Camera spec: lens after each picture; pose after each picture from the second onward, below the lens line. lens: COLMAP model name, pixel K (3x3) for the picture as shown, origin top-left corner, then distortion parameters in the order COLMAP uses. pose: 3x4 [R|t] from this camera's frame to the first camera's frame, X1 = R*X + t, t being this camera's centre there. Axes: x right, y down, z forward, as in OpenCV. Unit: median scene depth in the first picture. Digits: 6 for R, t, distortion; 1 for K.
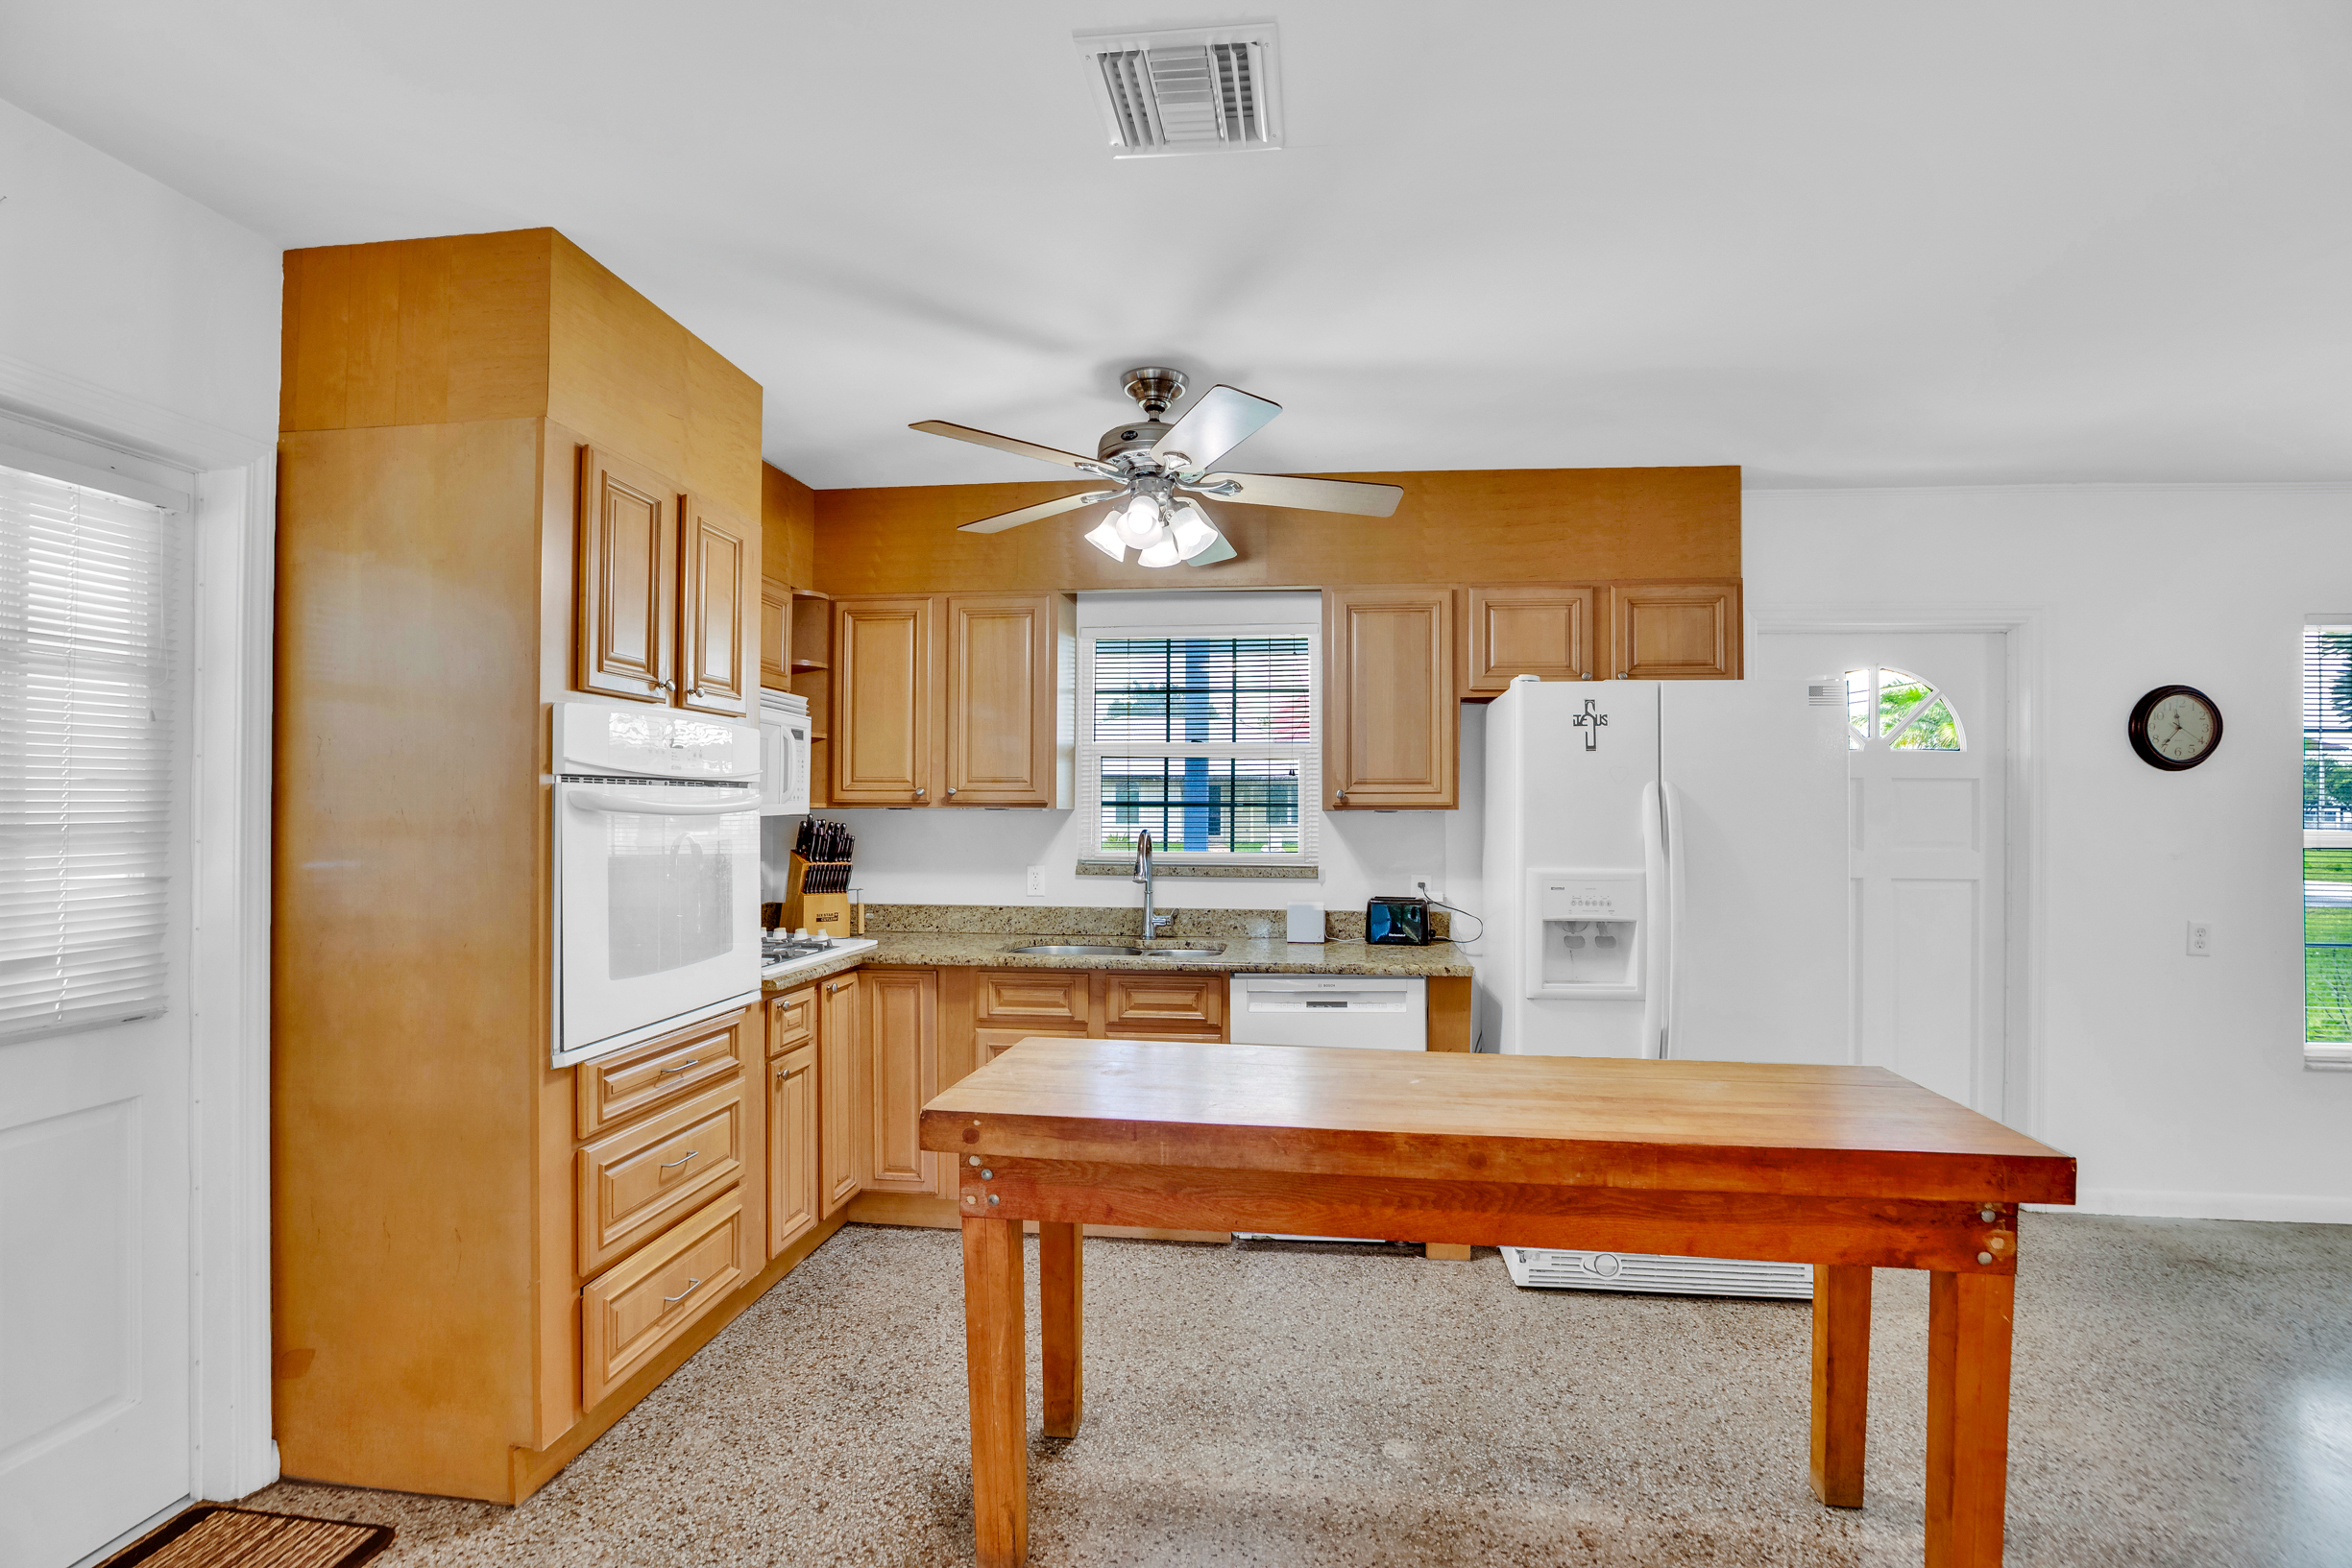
lens RADIAL K [[1081.9, 0, 1198.9], [0, 1081.9, 805.8], [0, 0, 1]] dist [-0.042419, 0.012267]
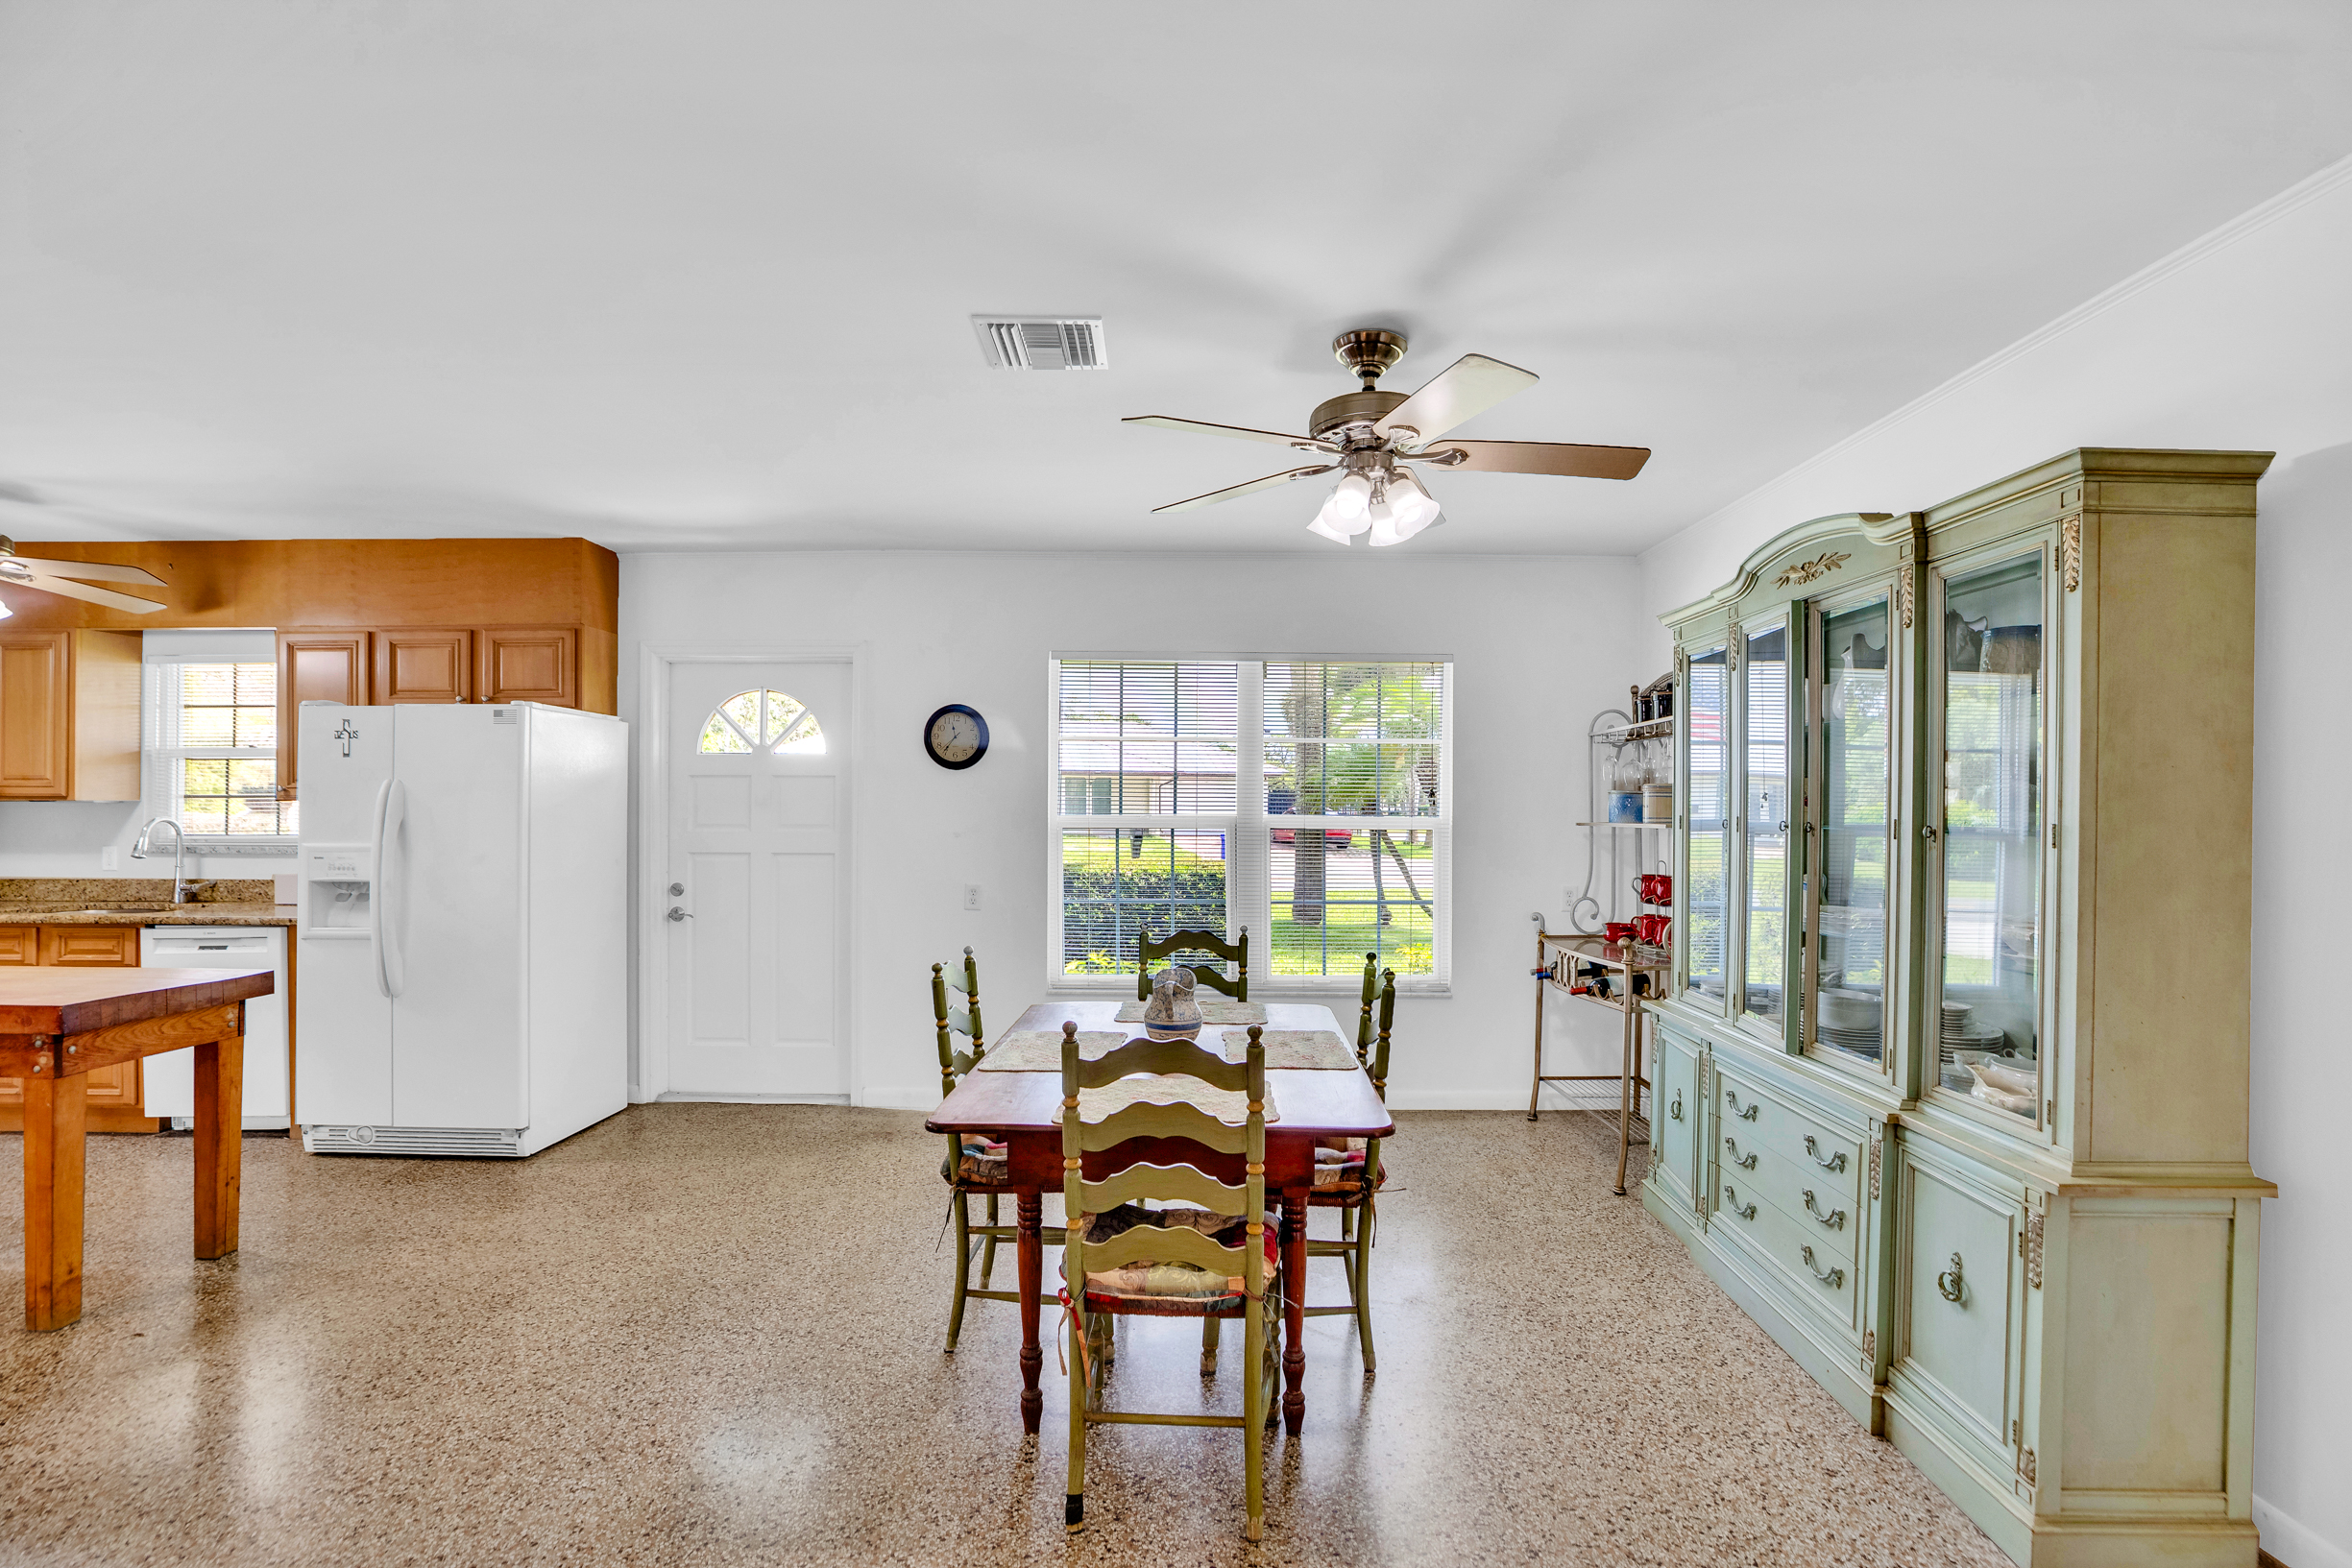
lens RADIAL K [[1081.9, 0, 1194.9], [0, 1081.9, 799.7], [0, 0, 1]] dist [-0.042419, 0.012267]
pose [[0.994289, -0.002374, 0.106692, 1.167344], [0.002214, 0.999996, 0.001620, 0.003196], [-0.106695, -0.001375, 0.994291, -0.406337]]
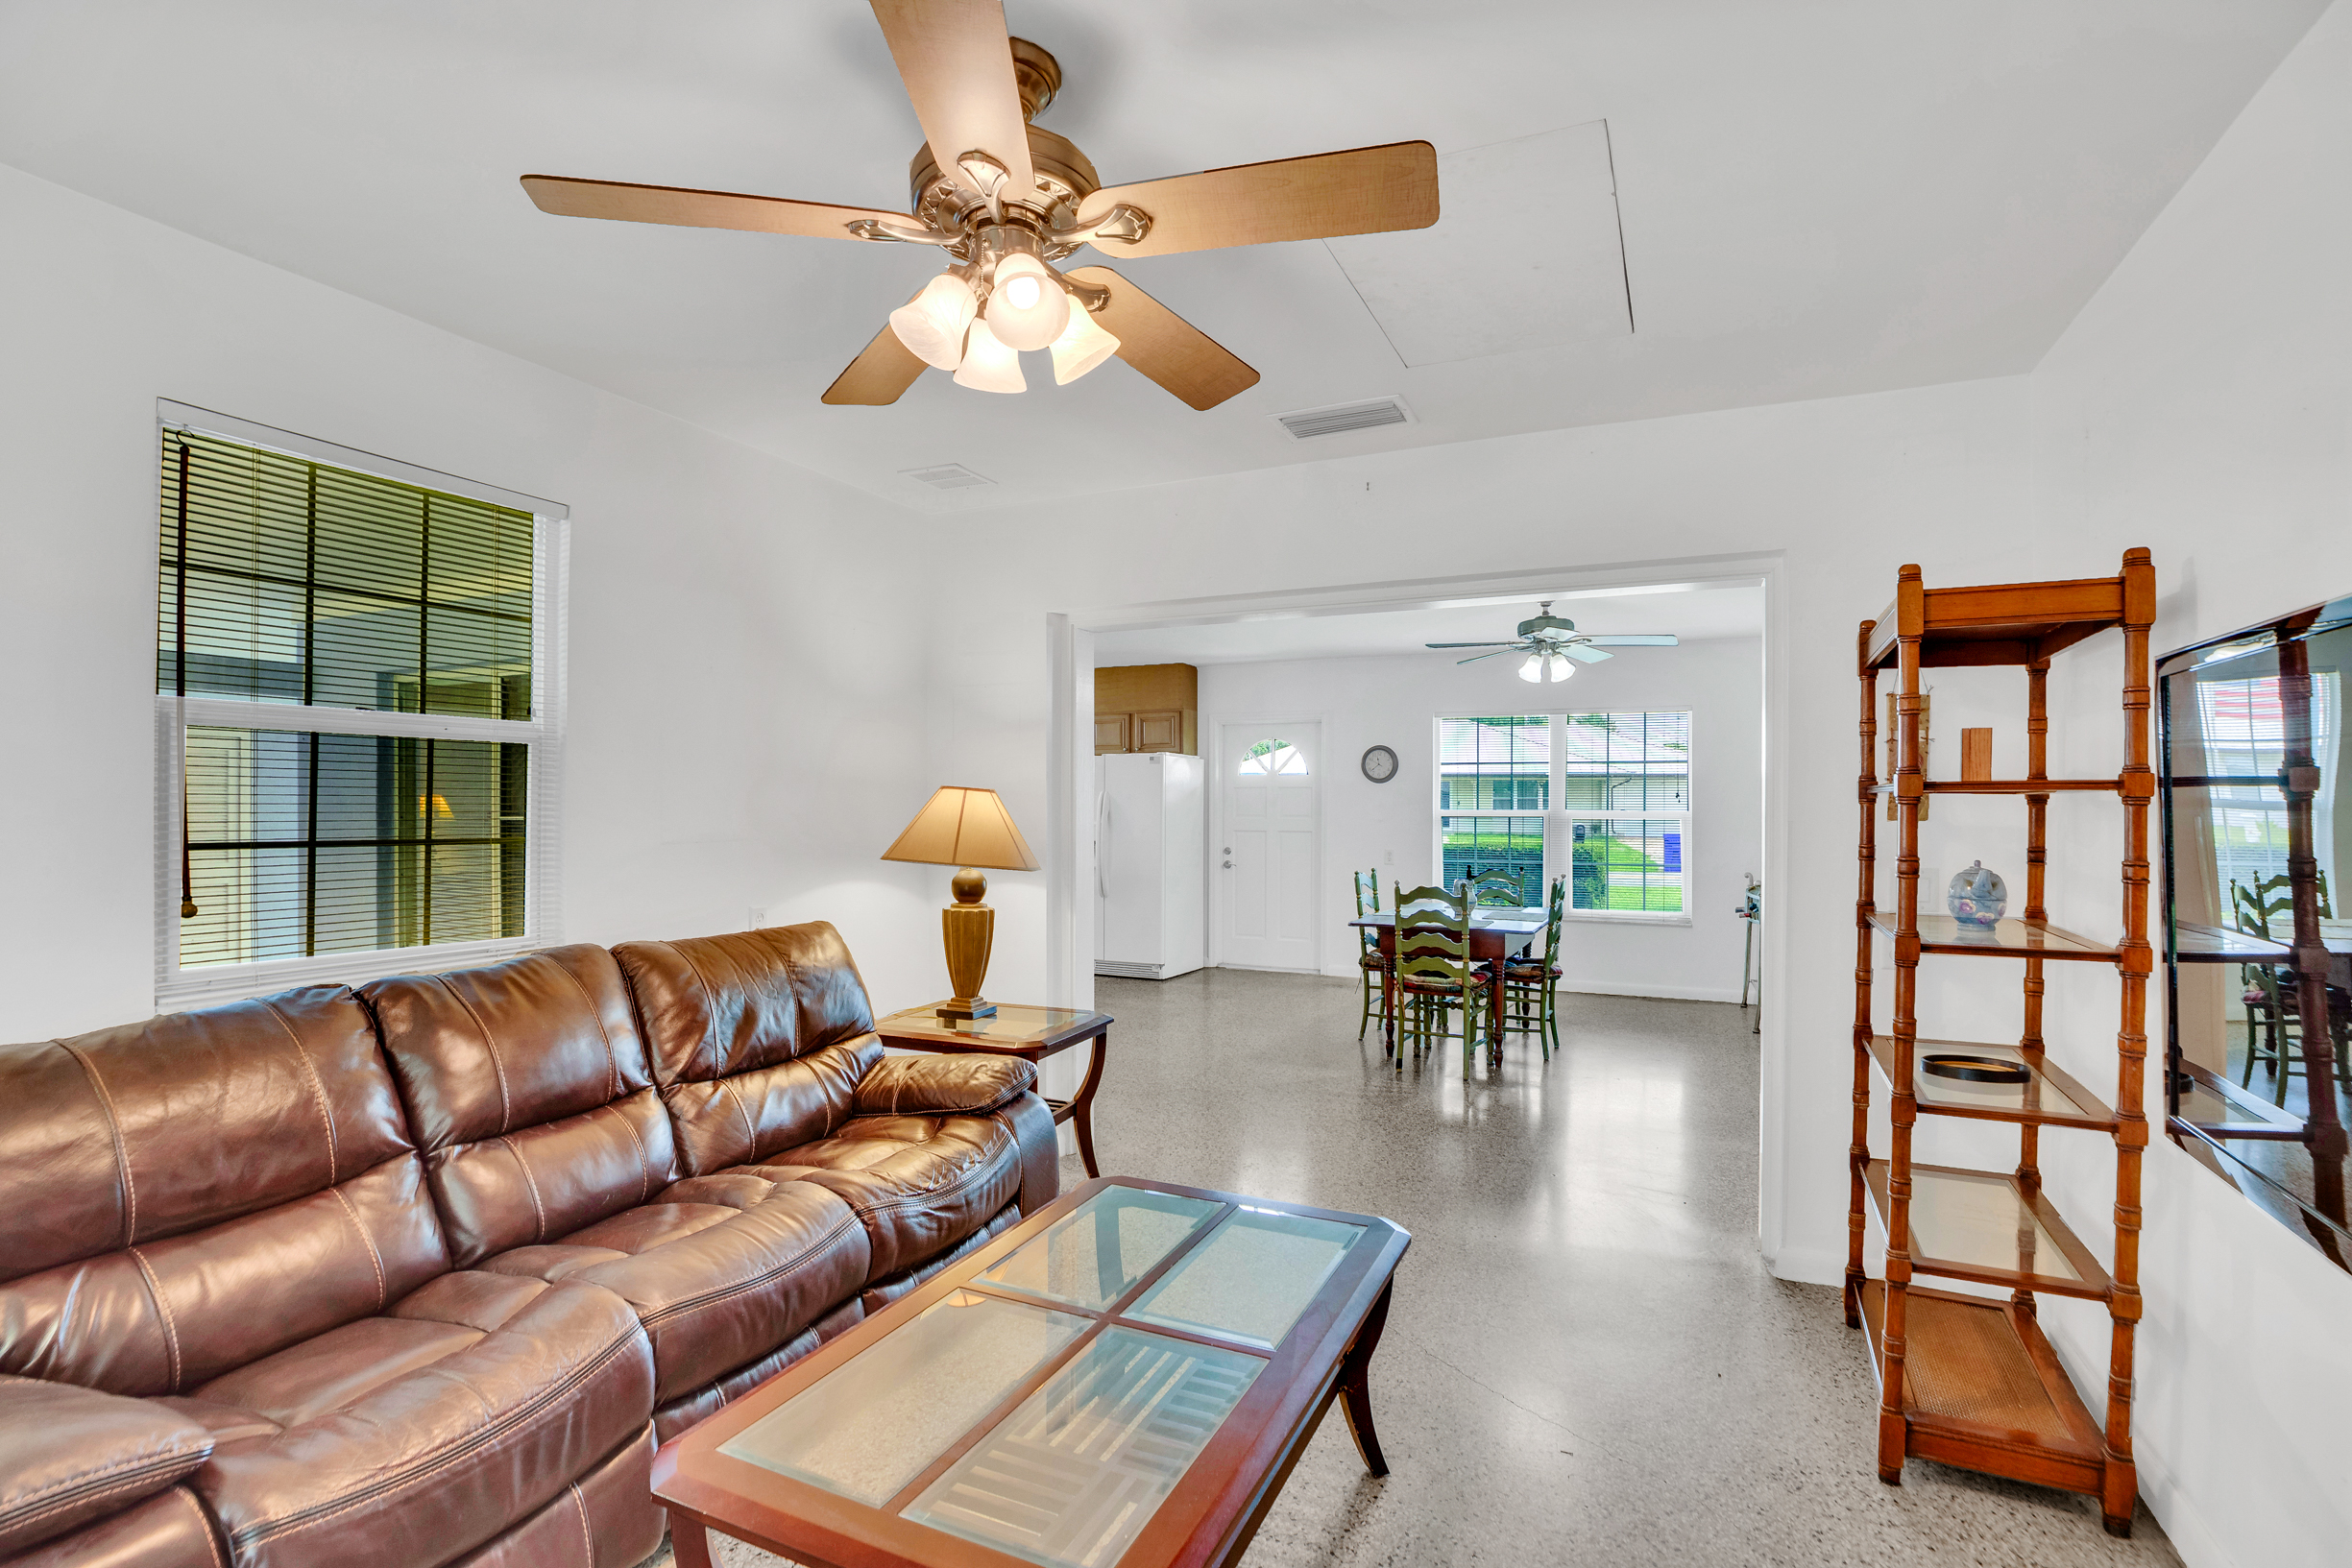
lens RADIAL K [[1081.9, 0, 1185.7], [0, 1081.9, 797.6], [0, 0, 1]] dist [-0.042419, 0.012267]
pose [[0.946532, -0.005681, -0.322561, 1.386549], [0.003736, 0.999971, -0.006648, 0.012121], [0.322589, 0.005087, 0.946525, -1.451240]]
